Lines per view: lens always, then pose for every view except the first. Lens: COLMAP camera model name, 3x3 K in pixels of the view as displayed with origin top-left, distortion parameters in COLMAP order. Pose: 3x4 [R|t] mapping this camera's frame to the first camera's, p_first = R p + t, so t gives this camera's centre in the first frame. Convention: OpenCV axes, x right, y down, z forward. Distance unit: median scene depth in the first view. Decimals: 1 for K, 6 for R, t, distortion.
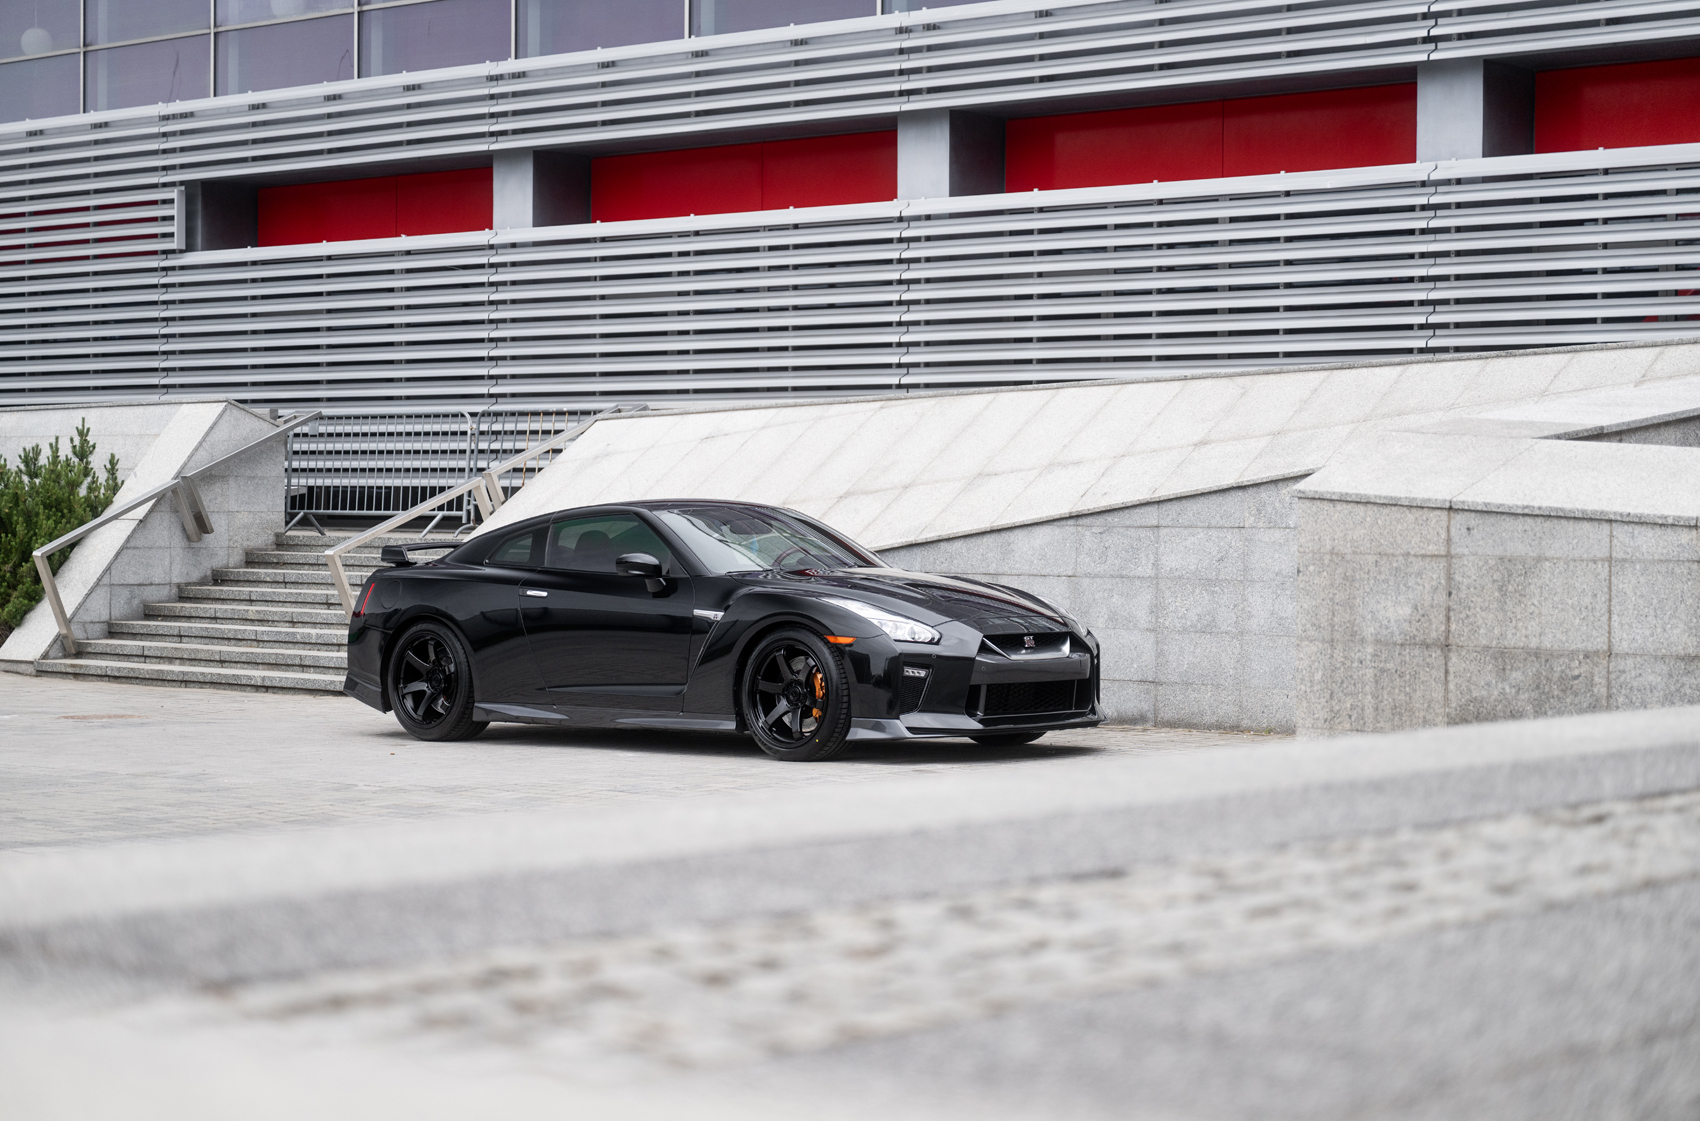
lens RADIAL K [[3279.7, 0, 850.0], [0, 3279.7, 560.5], [0, 0, 1]] dist [0.016645, 0.034801]
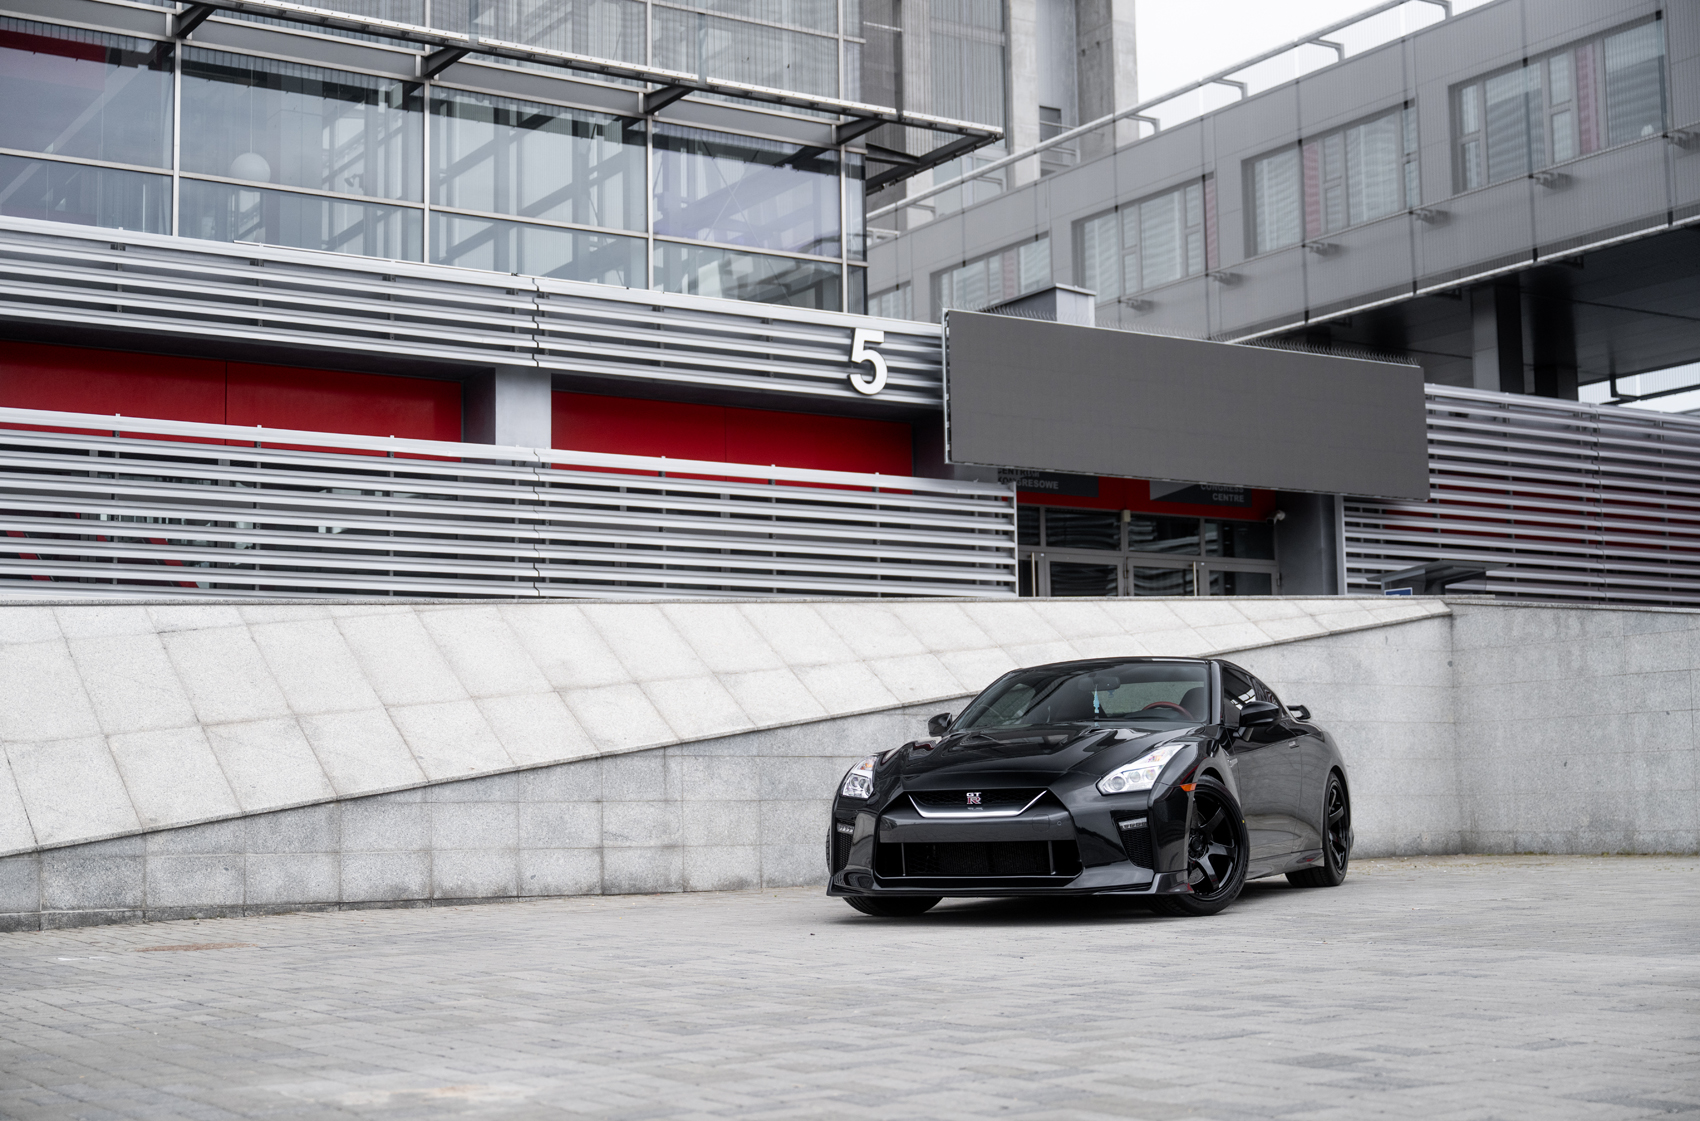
lens RADIAL K [[2385.7, 0, 841.9], [0, 2385.7, 556.7], [0, 0, 1]] dist [0.003359, 0.013046]
pose [[0.276939, 0.095441, 0.956136, -0.758157], [0.035787, 0.993340, -0.109520, 0.026200], [-0.960221, 0.064547, 0.271679, 0.755939]]
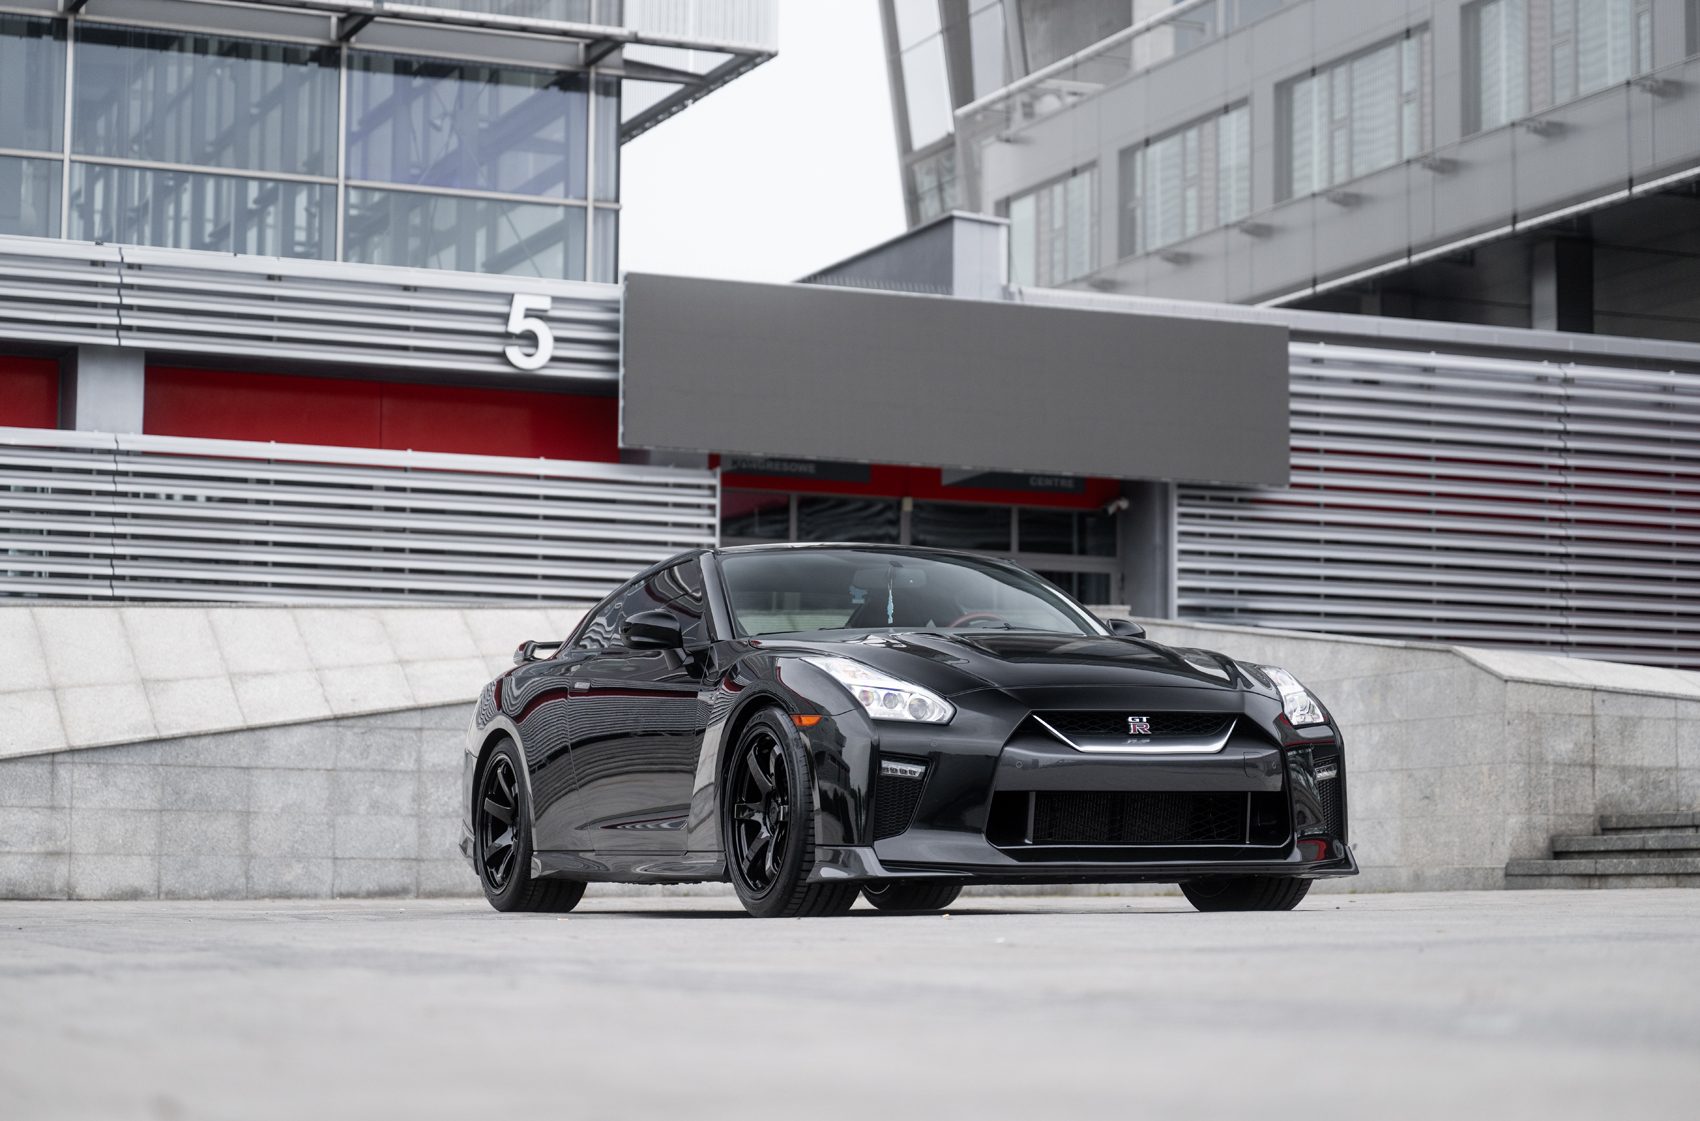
lens RADIAL K [[3630.9, 0, 830.3], [0, 3630.9, 559.9], [0, 0, 1]] dist [0.014344, -0.082931]
pose [[0.433788, 0.086824, 0.896822, -0.981278], [0.010245, 0.994807, -0.101266, 0.060754], [-0.900957, 0.053116, 0.430646, 0.277997]]
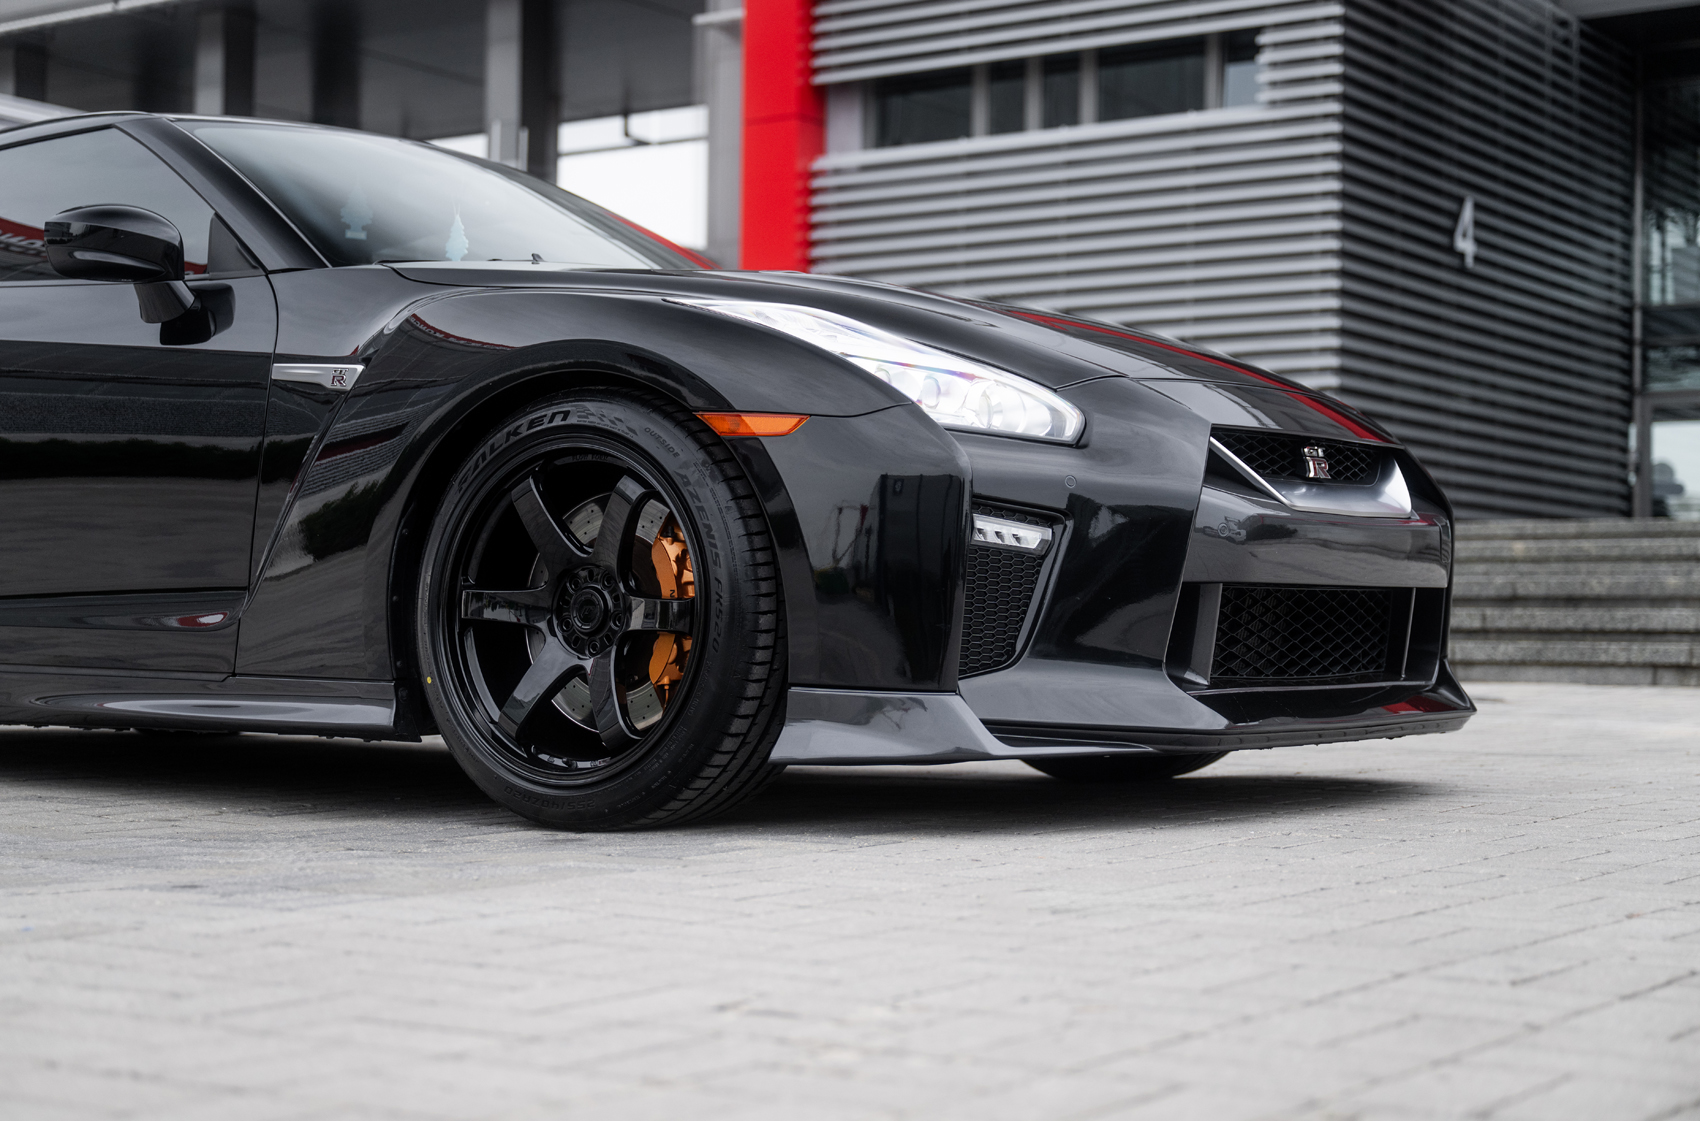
lens RADIAL K [[2630.8, 0, 850.0], [0, 2630.8, 560.5], [0, 0, 1]] dist [0.023489, 0.016482]
pose [[-0.123655, 0.030985, 0.991841, -0.672108], [0.003778, 0.999520, -0.030754, 0.044821], [-0.992318, -0.000055, -0.123712, 0.540162]]
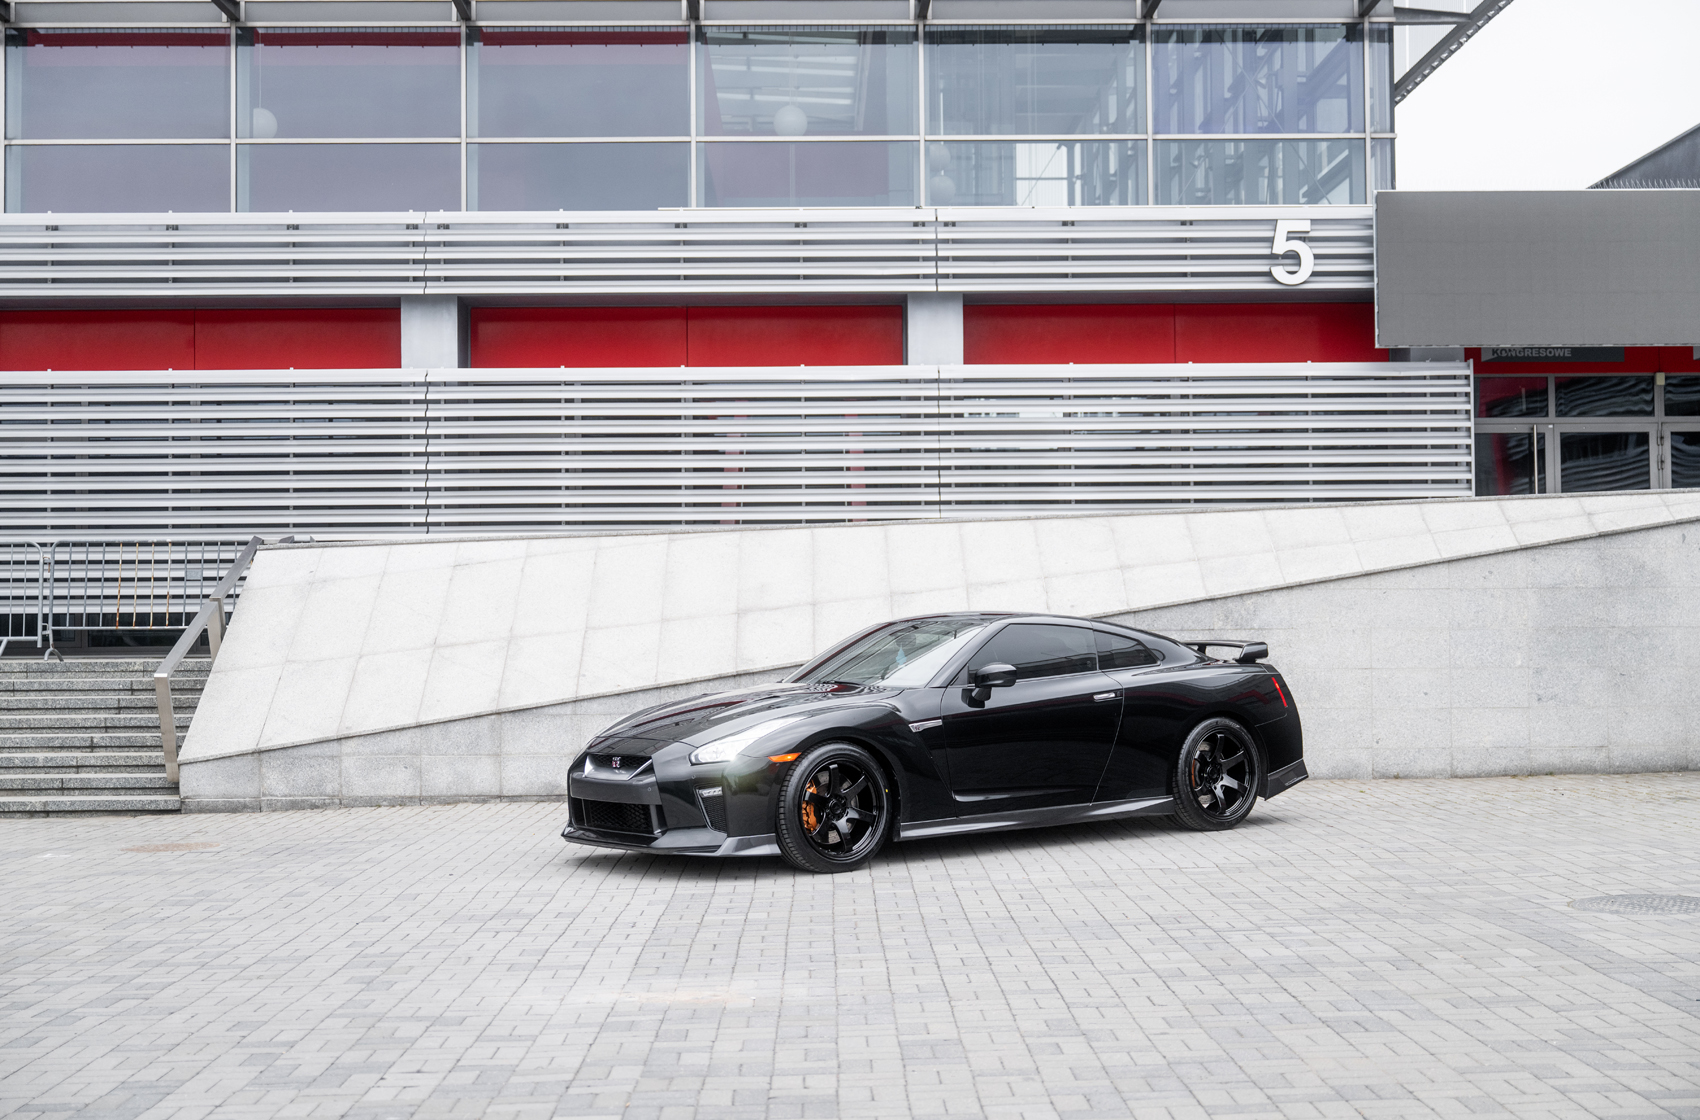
lens RADIAL K [[2287.2, 0, 850.0], [0, 2287.2, 560.0], [0, 0, 1]] dist [0.006054, -0.019226]
pose [[0.735095, 0.005483, 0.677941, -0.577333], [0.026870, 0.998946, -0.037214, -0.007121], [-0.677431, 0.045572, 0.734173, 0.385689]]
